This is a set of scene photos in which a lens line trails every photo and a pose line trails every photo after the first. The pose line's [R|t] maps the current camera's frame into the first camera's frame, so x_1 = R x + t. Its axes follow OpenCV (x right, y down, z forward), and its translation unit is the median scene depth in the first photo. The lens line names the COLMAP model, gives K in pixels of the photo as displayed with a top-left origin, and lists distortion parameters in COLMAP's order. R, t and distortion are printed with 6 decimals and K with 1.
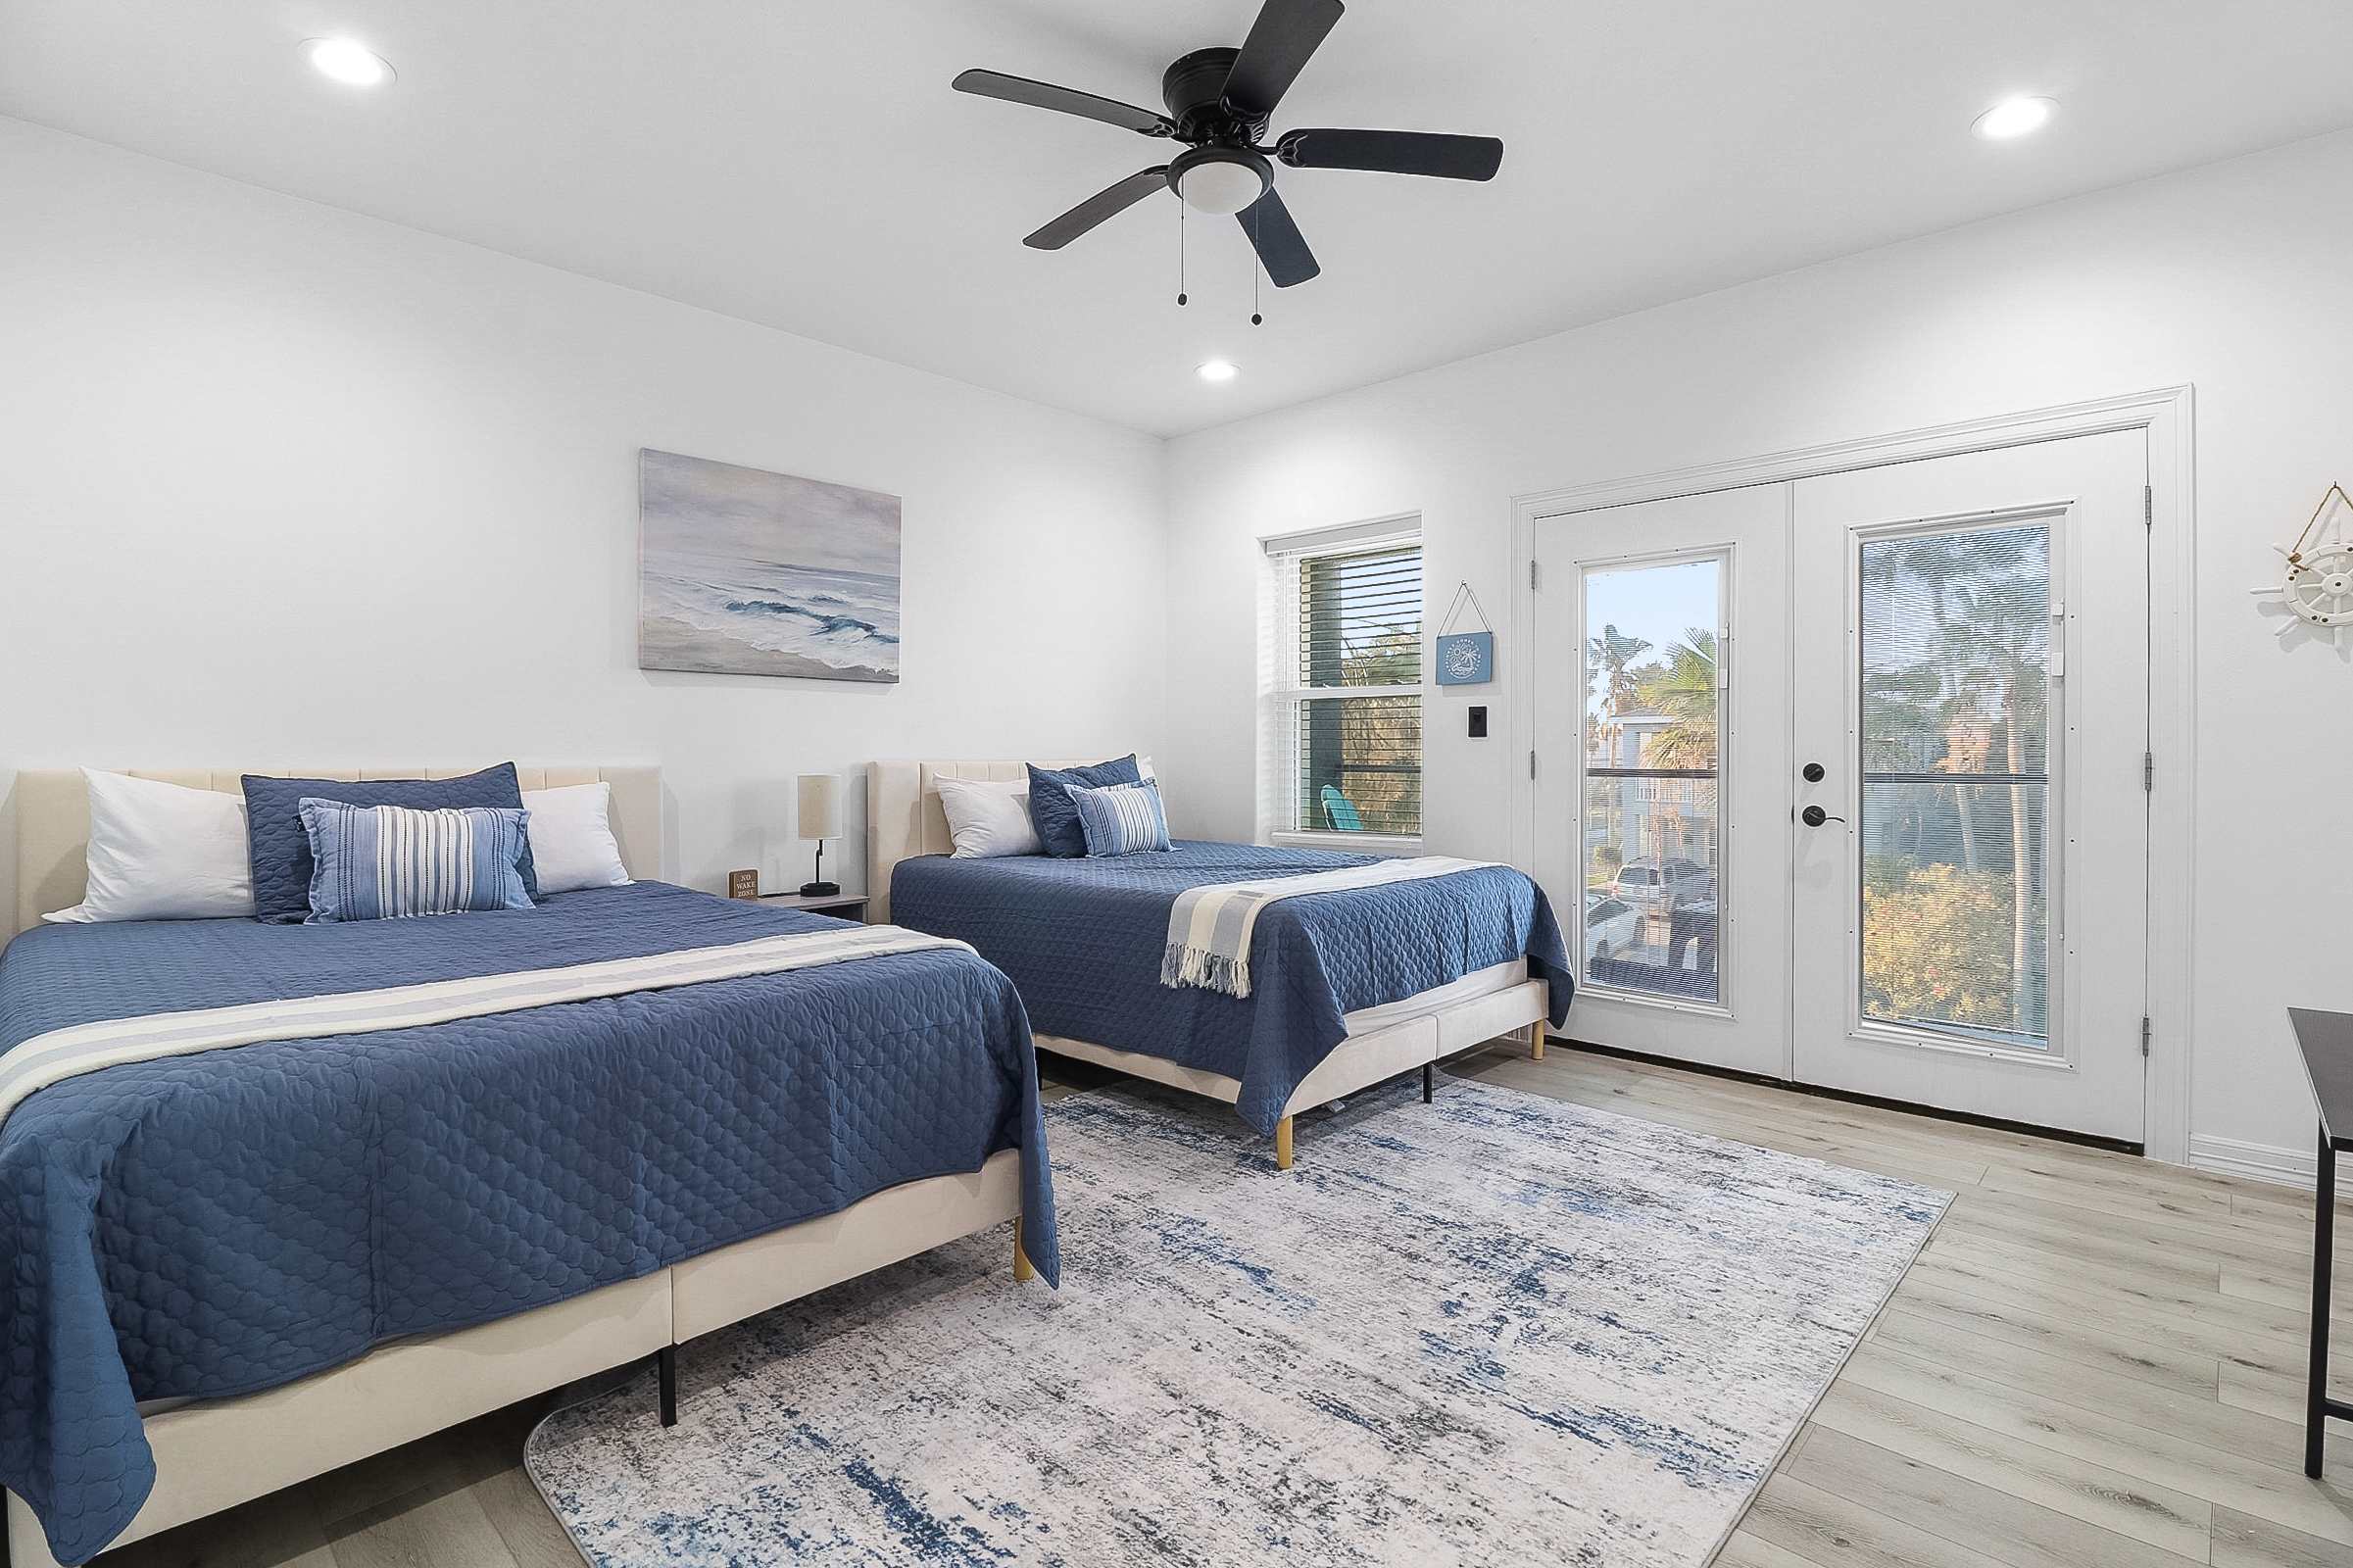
lens RADIAL K [[1117.2, 0, 1175.0], [0, 1117.2, 759.7], [0, 0, 1]] dist [-0.005807, -0.003589]
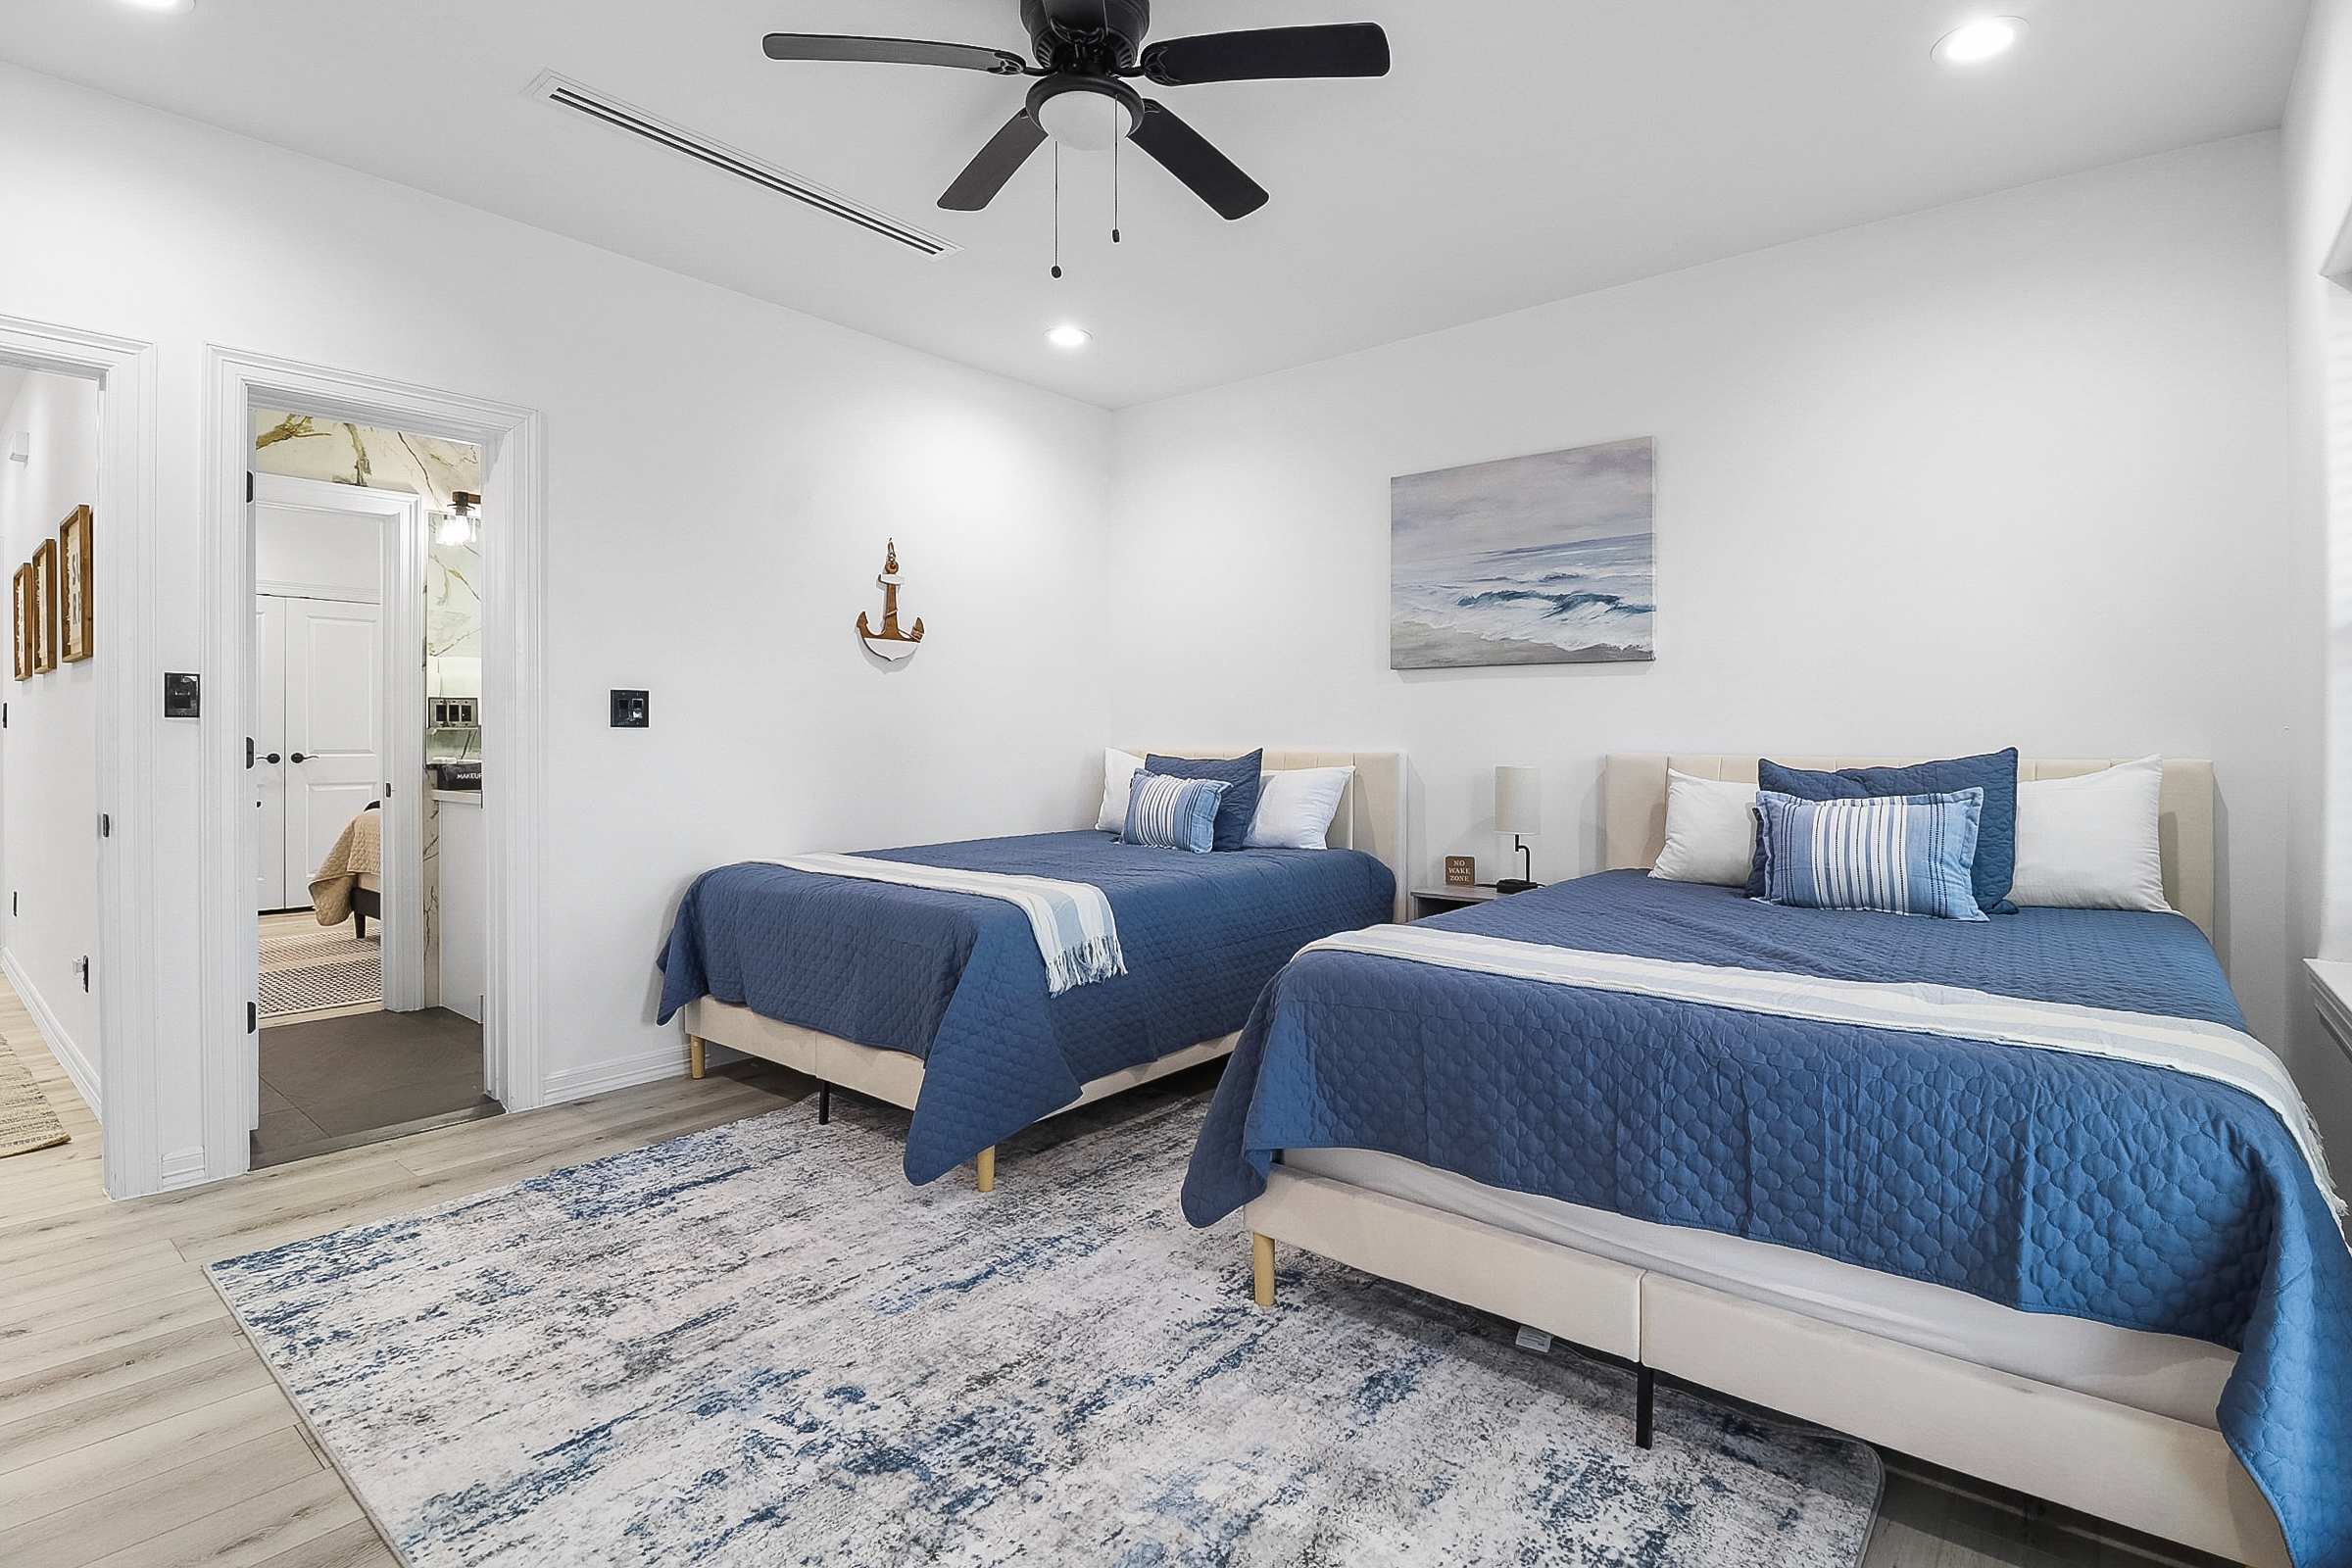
lens RADIAL K [[1116.8, 0, 1187.6], [0, 1116.8, 743.6], [0, 0, 1]] dist [-0.005807, -0.003589]
pose [[0.080440, 0.007336, -0.996732, 0.885567], [-0.009383, 0.999934, 0.006602, -0.013701], [0.996715, 0.008821, 0.080503, 0.939868]]
